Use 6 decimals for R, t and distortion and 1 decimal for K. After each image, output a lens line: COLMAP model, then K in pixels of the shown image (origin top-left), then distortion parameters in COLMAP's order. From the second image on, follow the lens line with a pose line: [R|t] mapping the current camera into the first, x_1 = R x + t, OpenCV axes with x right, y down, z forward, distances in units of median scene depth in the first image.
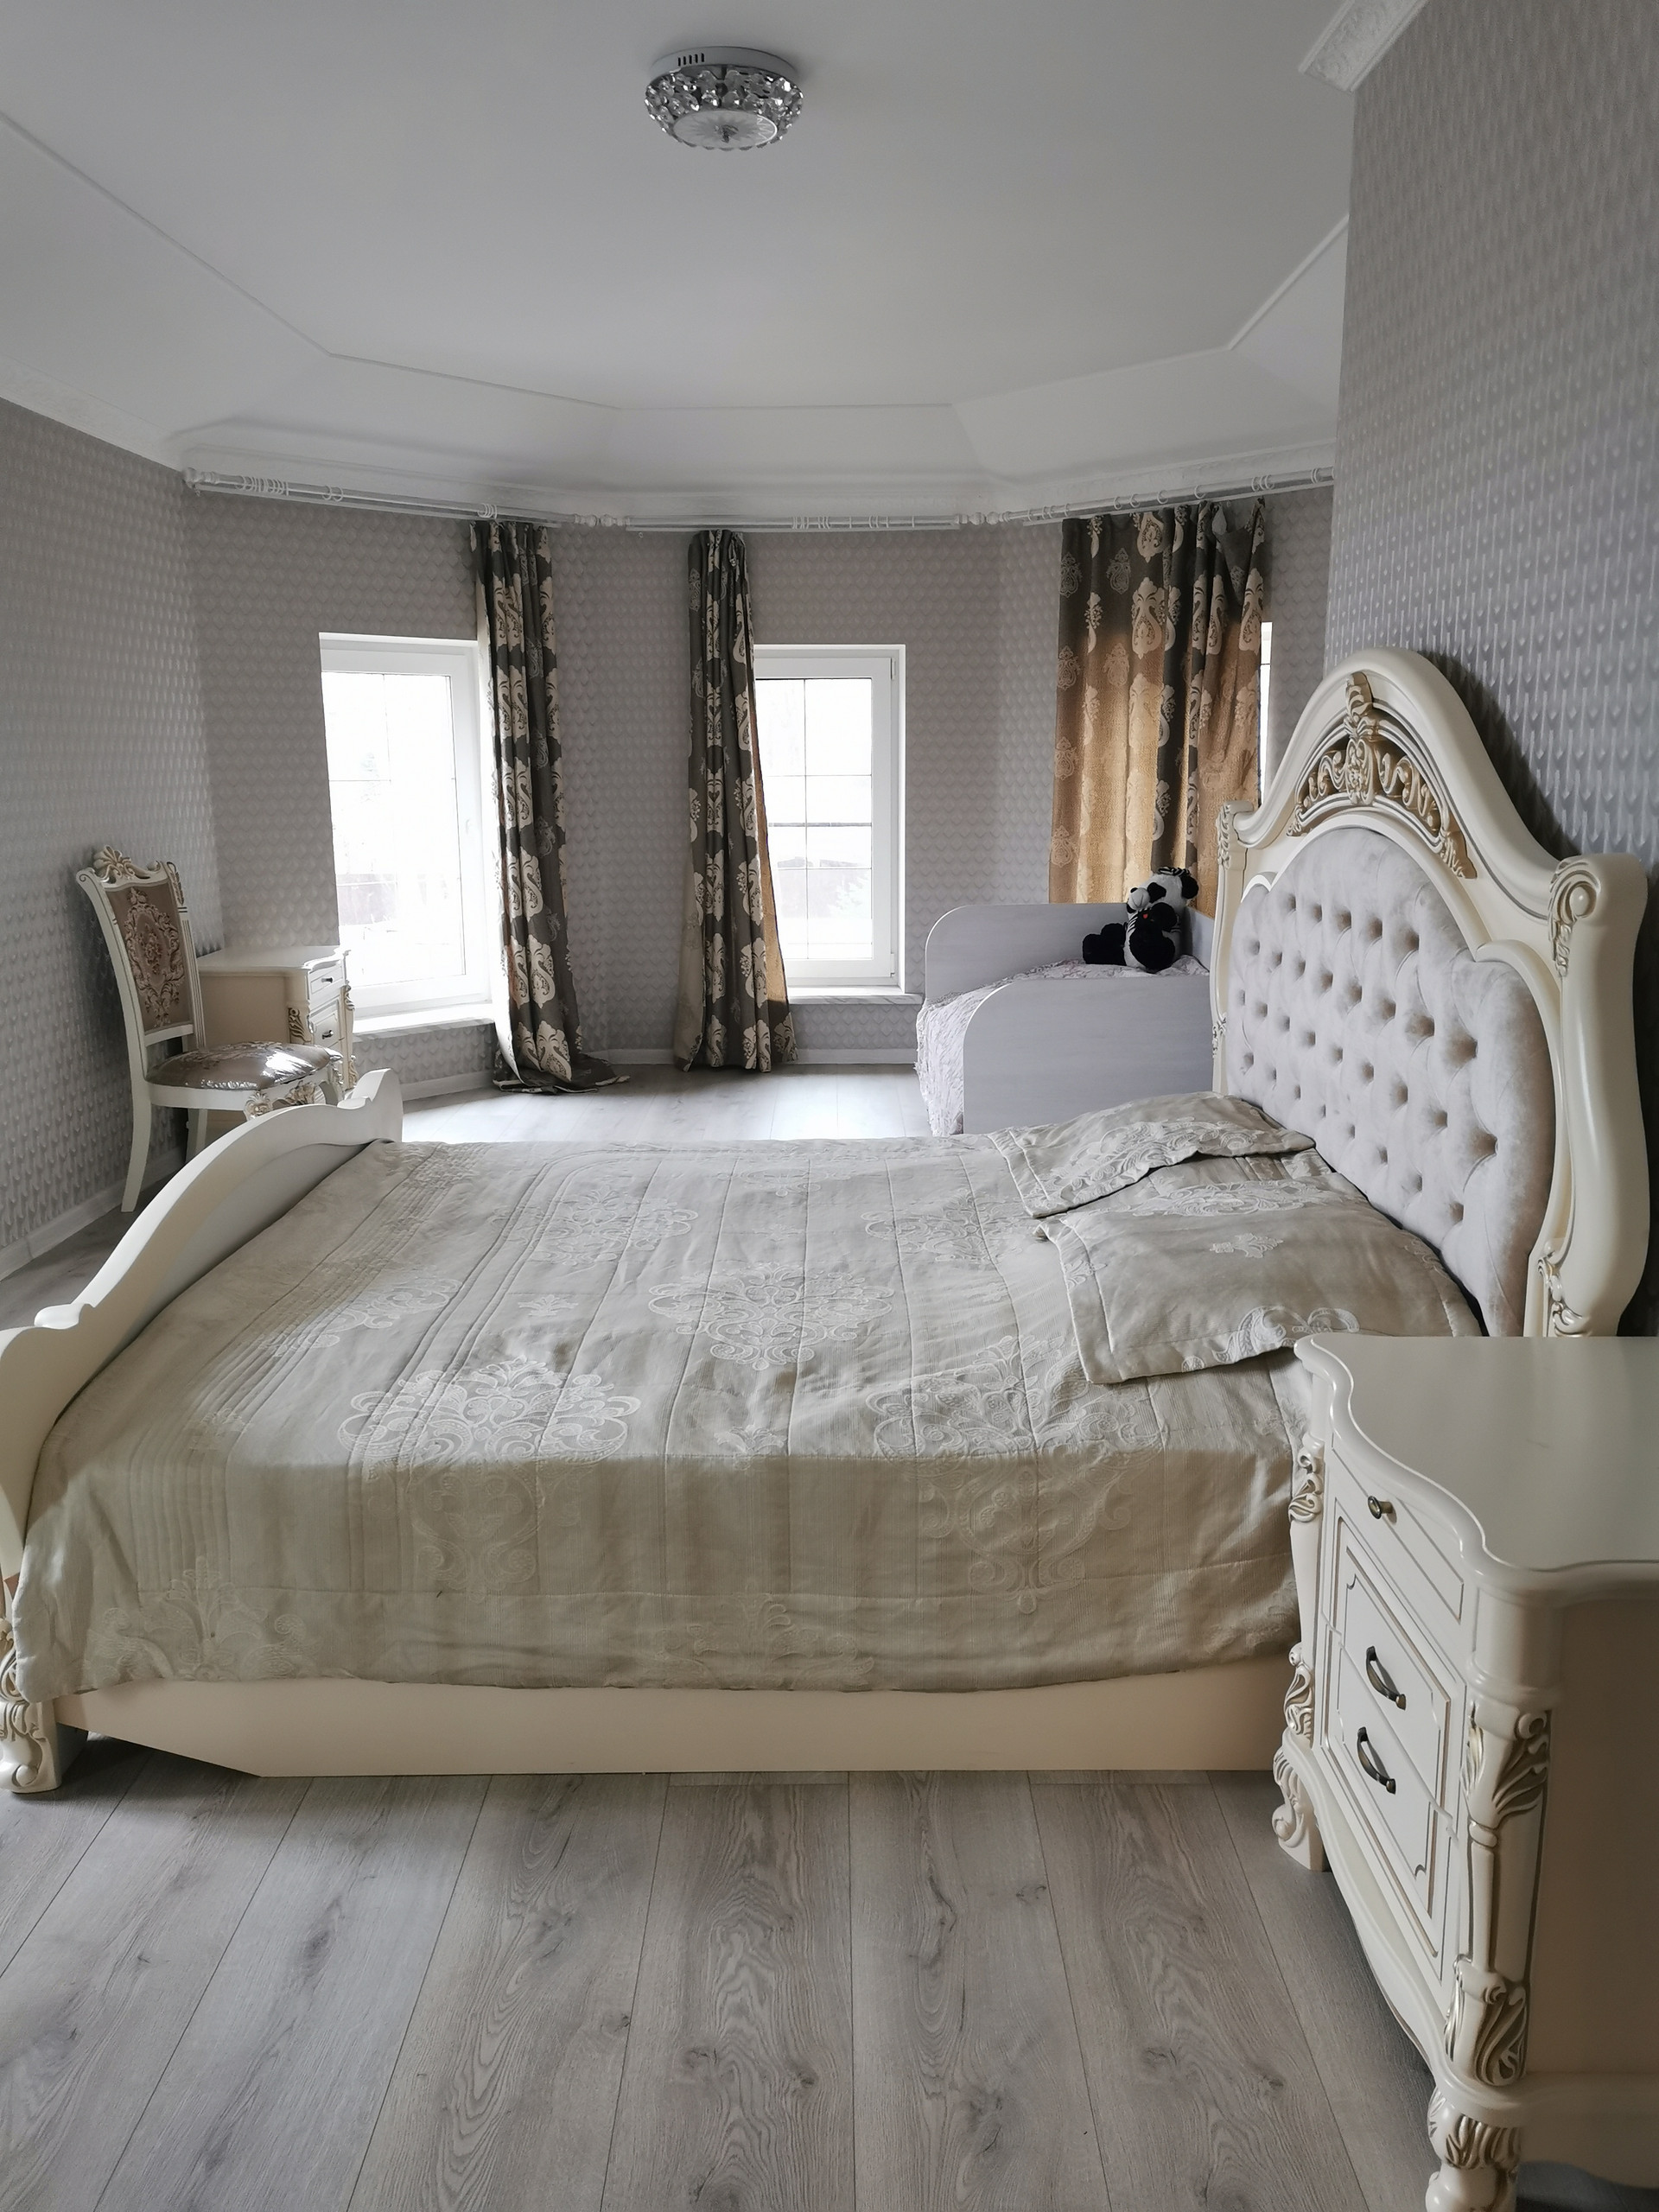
lens RADIAL K [[1707.0, 0, 829.5], [0, 1707.0, 1106.0], [0, 0, 1]] dist [0.054390, -0.029310]
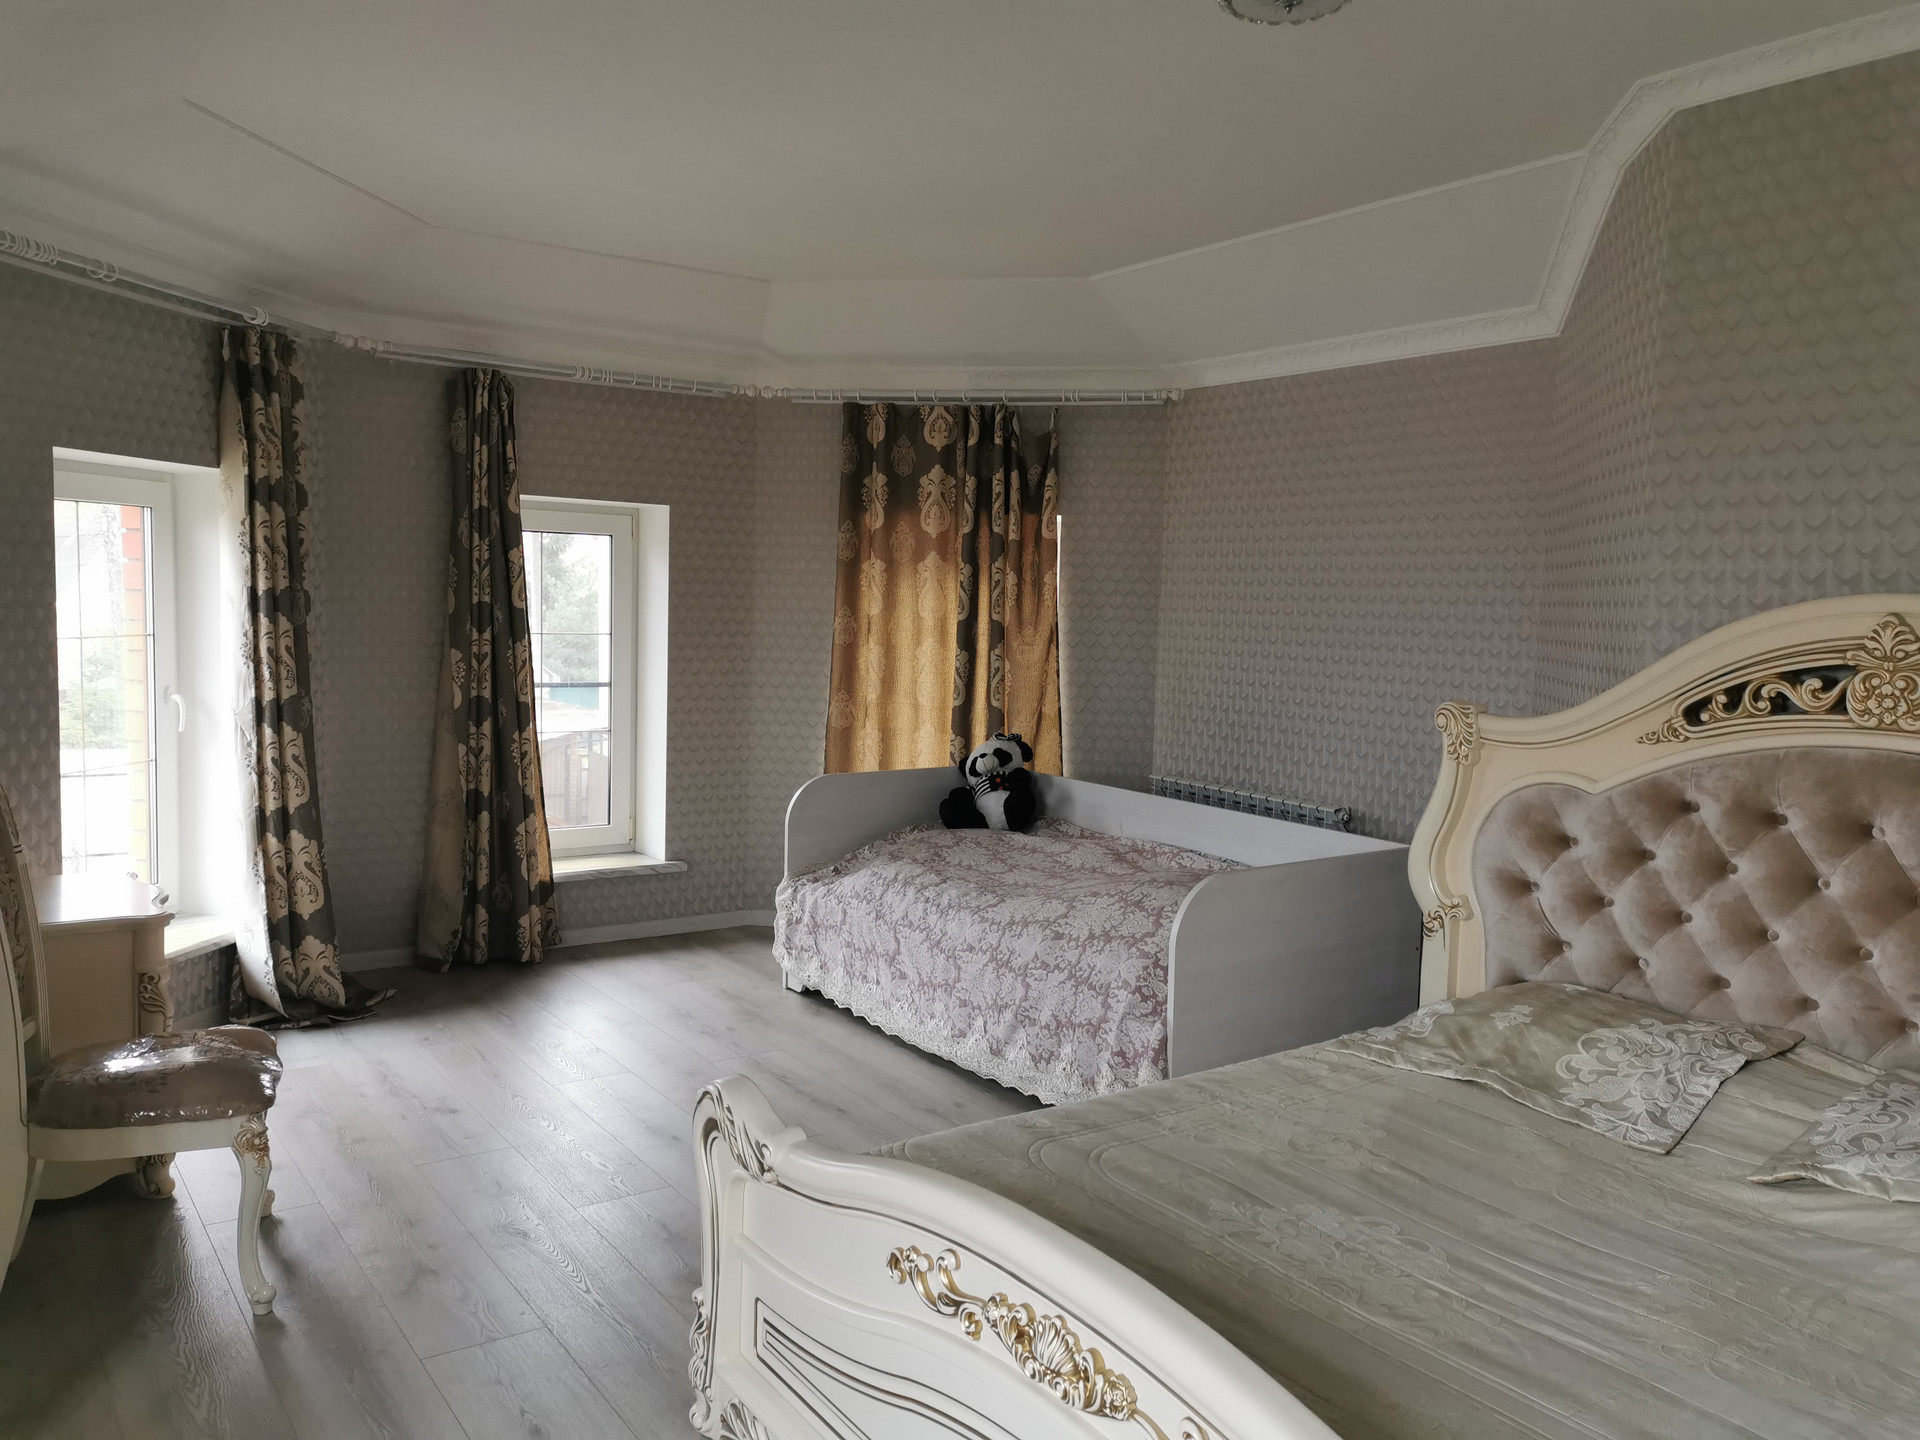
lens RADIAL K [[1481.7, 0, 960.0], [0, 1481.7, 720.0], [0, 0, 1]] dist [0.054390, -0.029310]
pose [[0.811047, -0.019473, 0.584657, -0.331123], [0.082813, 0.993202, -0.081800, -0.067994], [-0.579090, 0.114761, 0.807146, 0.246593]]
